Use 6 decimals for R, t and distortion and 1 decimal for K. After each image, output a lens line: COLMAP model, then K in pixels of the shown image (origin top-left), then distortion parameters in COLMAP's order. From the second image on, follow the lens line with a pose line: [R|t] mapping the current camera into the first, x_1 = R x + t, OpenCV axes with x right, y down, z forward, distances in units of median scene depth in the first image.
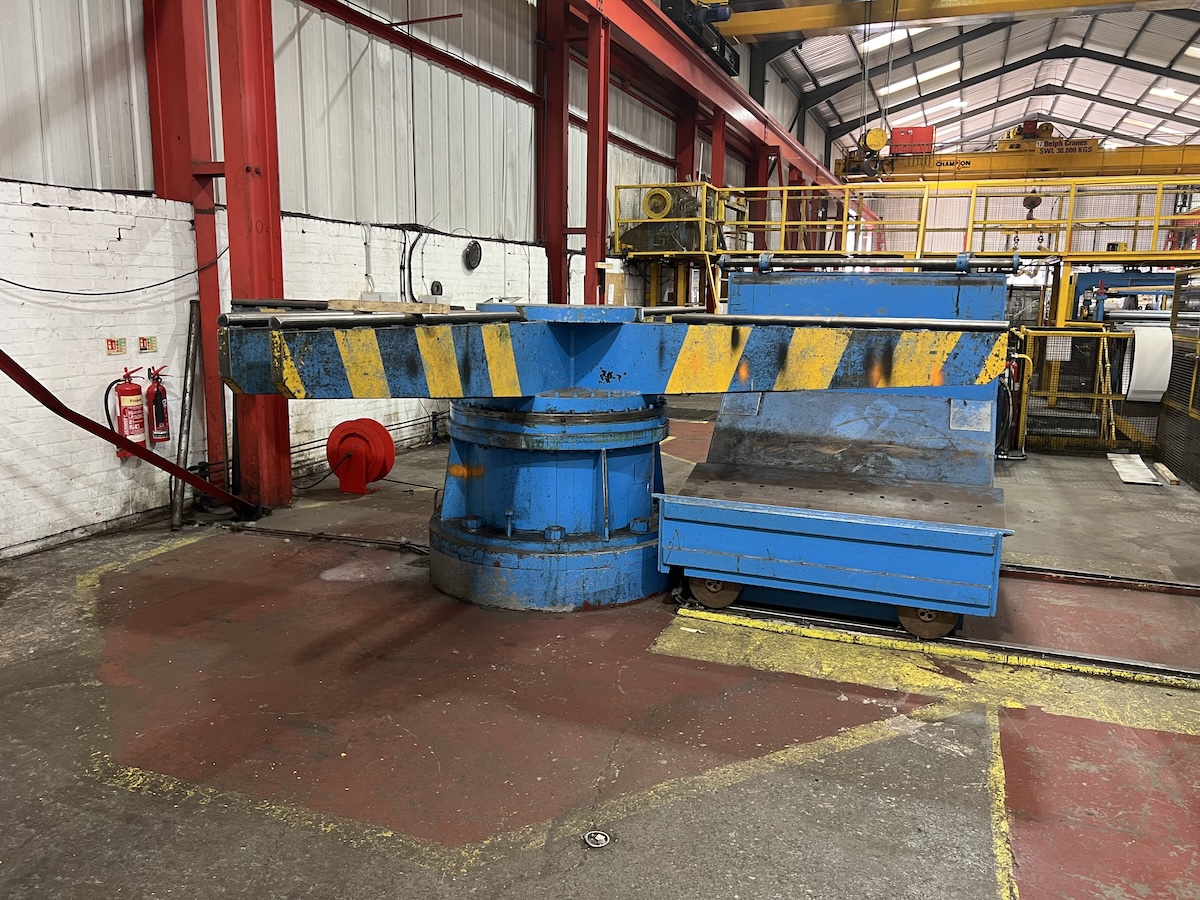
lens RADIAL K [[898.3, 0, 618.0], [0, 898.3, 437.6], [0, 0, 1]] dist [0.045249, -0.049661]
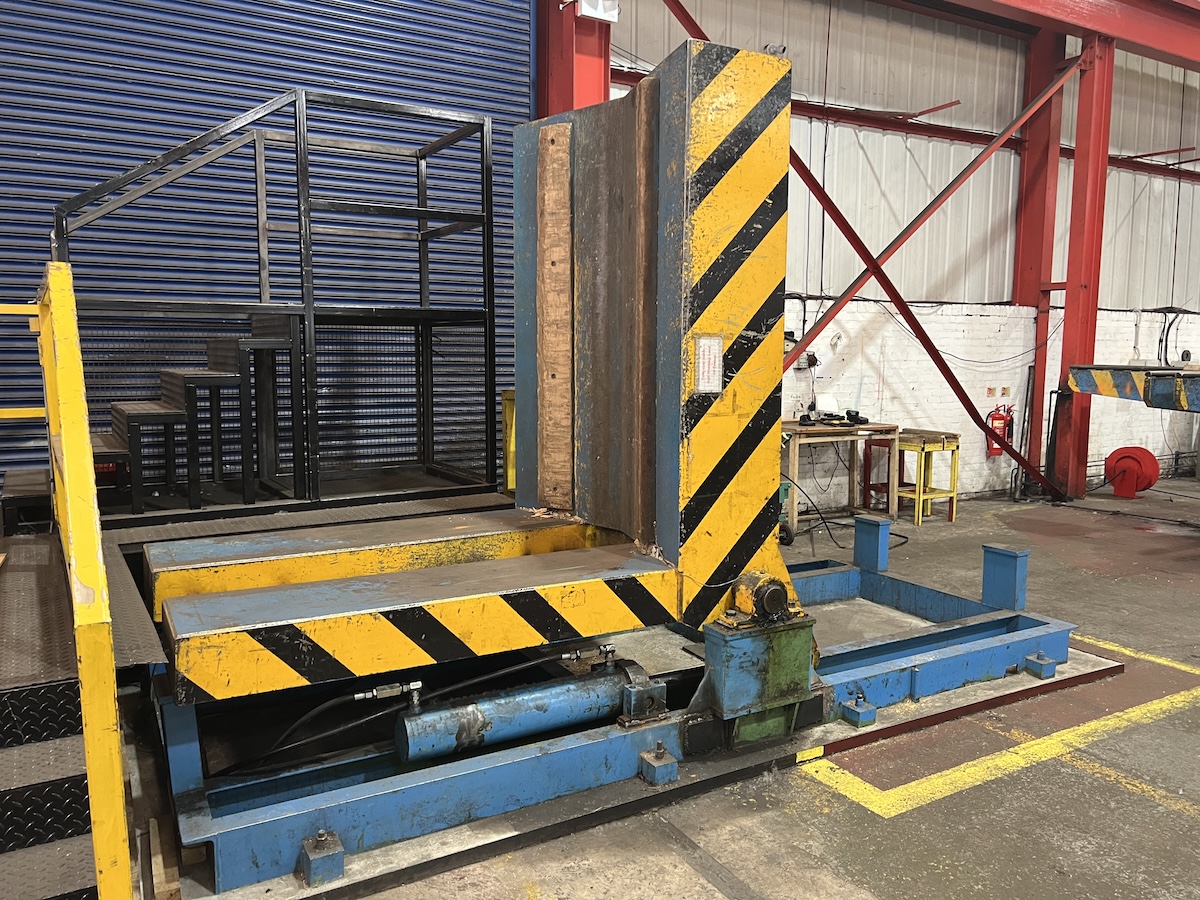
lens RADIAL K [[903.6, 0, 605.5], [0, 903.6, 433.0], [0, 0, 1]] dist [0.061346, -0.072953]
pose [[0.769156, 0.048989, -0.637180, -0.005279], [-0.097425, 0.994392, -0.041152, 0.118959], [0.631591, 0.093729, 0.769615, -0.787768]]
